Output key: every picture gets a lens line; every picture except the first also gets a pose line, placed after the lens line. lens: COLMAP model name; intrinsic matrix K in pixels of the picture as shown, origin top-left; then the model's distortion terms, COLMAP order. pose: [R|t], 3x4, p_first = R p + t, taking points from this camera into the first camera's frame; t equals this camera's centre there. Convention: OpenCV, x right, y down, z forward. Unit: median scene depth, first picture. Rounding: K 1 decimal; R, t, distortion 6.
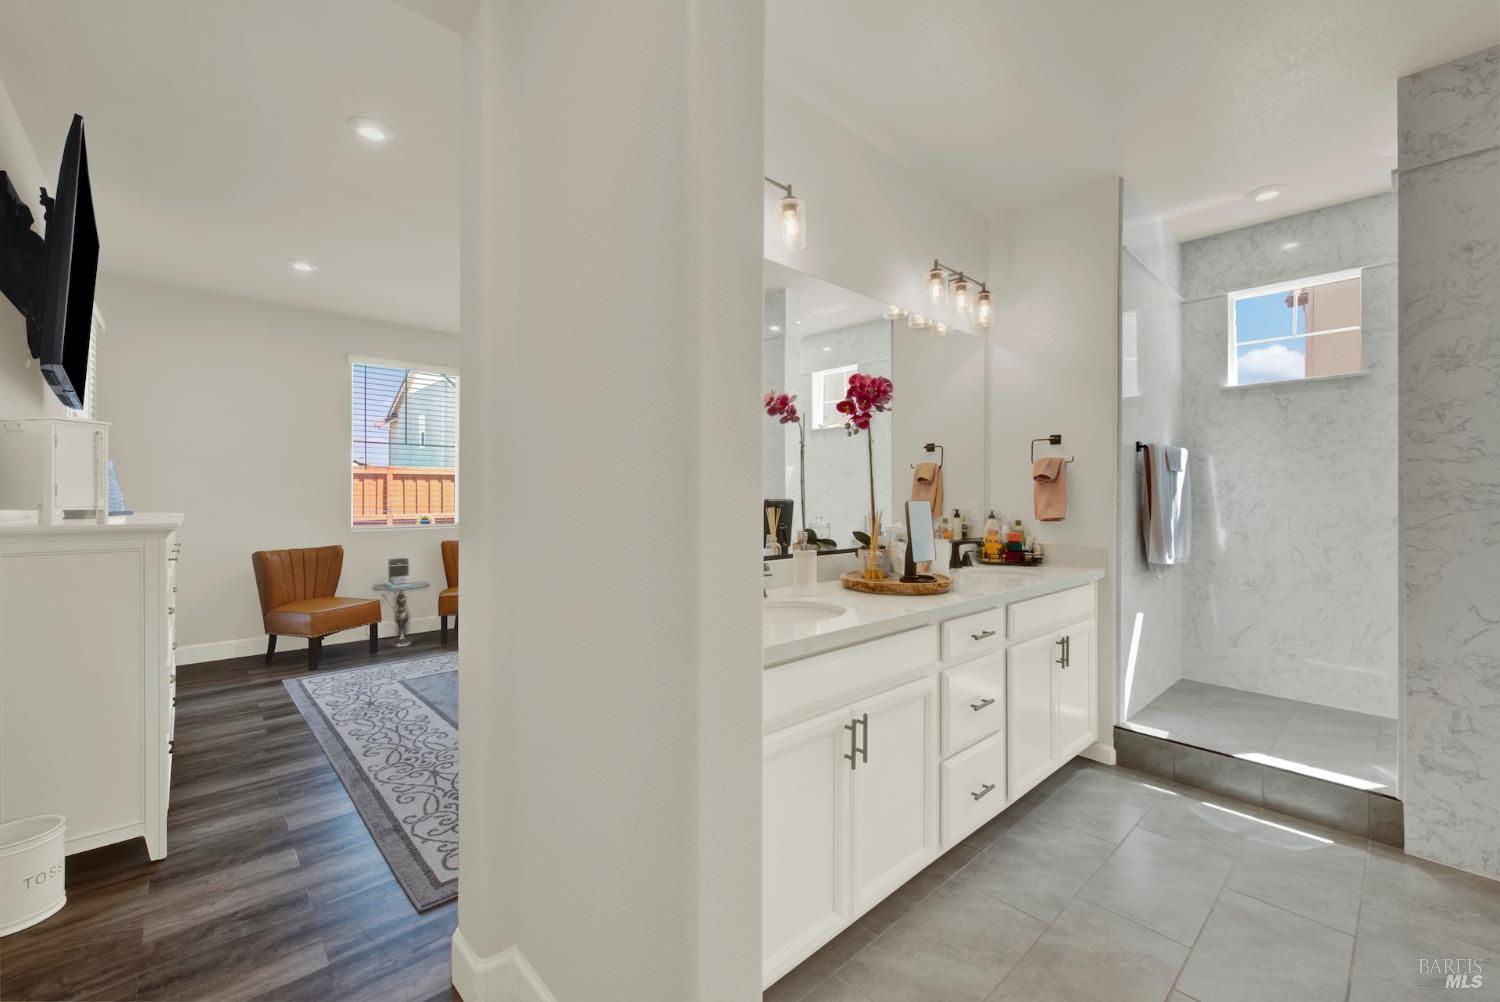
lens RADIAL K [[612.9, 0, 750.1], [0, 612.9, 492.9], [0, 0, 1]] dist [-0.003015, 0.000099]
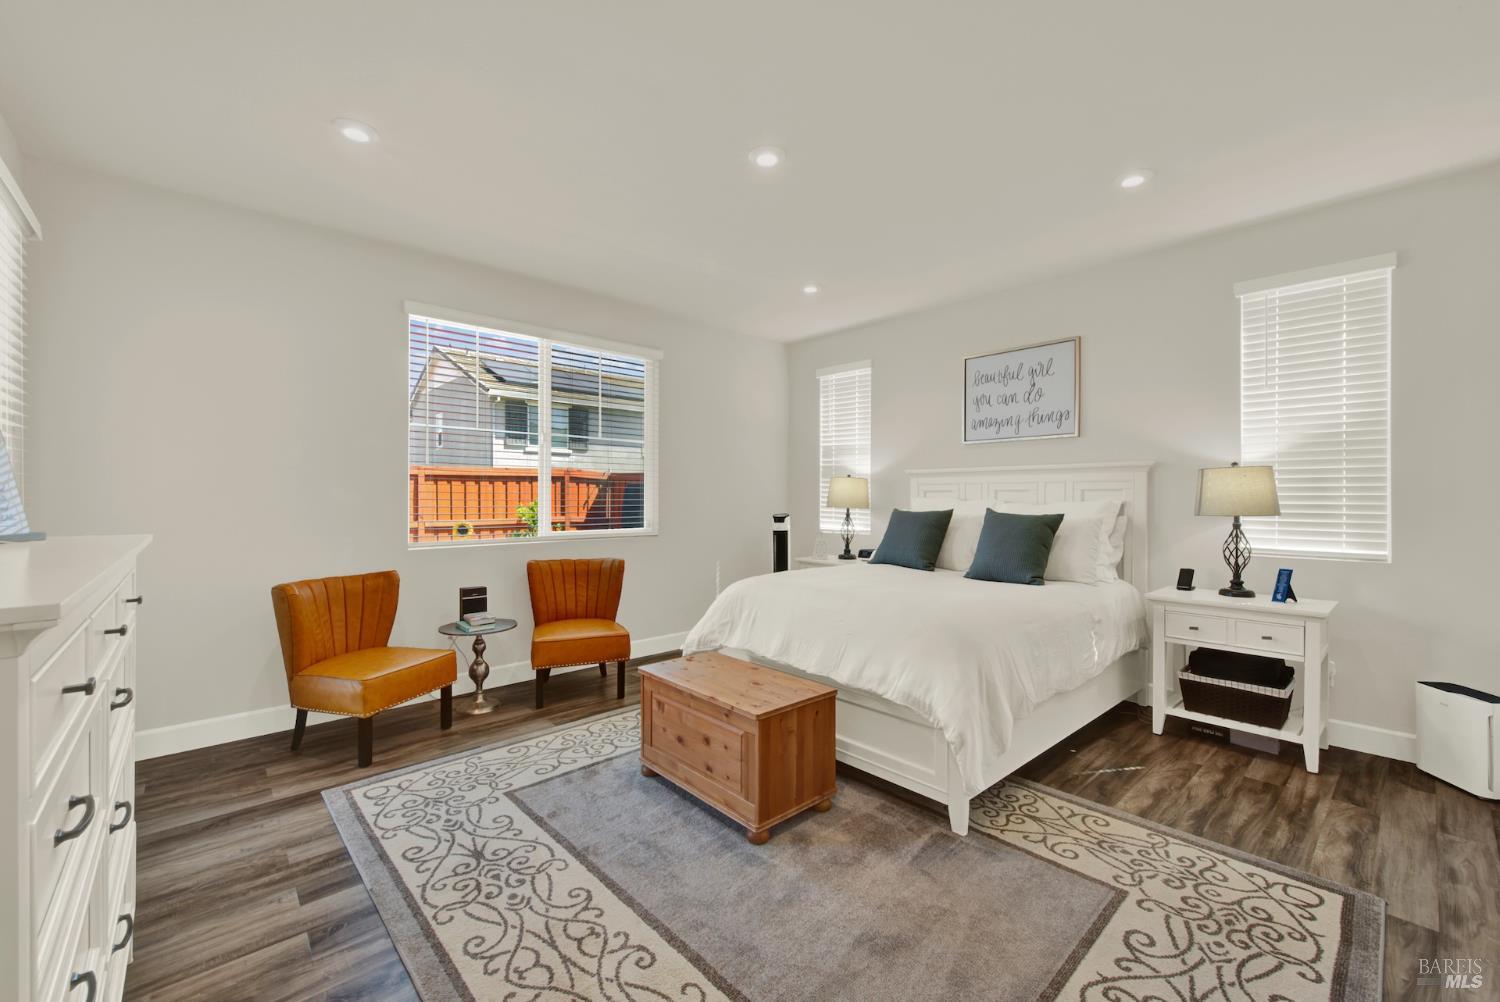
lens RADIAL K [[617.4, 0, 745.4], [0, 617.4, 498.2], [0, 0, 1]] dist [0.000719, -0.000372]
pose [[0.999862, -0.004094, -0.016110, -0.234455], [0.004151, 0.999985, 0.003492, 0.002553], [0.016096, -0.003559, 0.999864, 0.275554]]
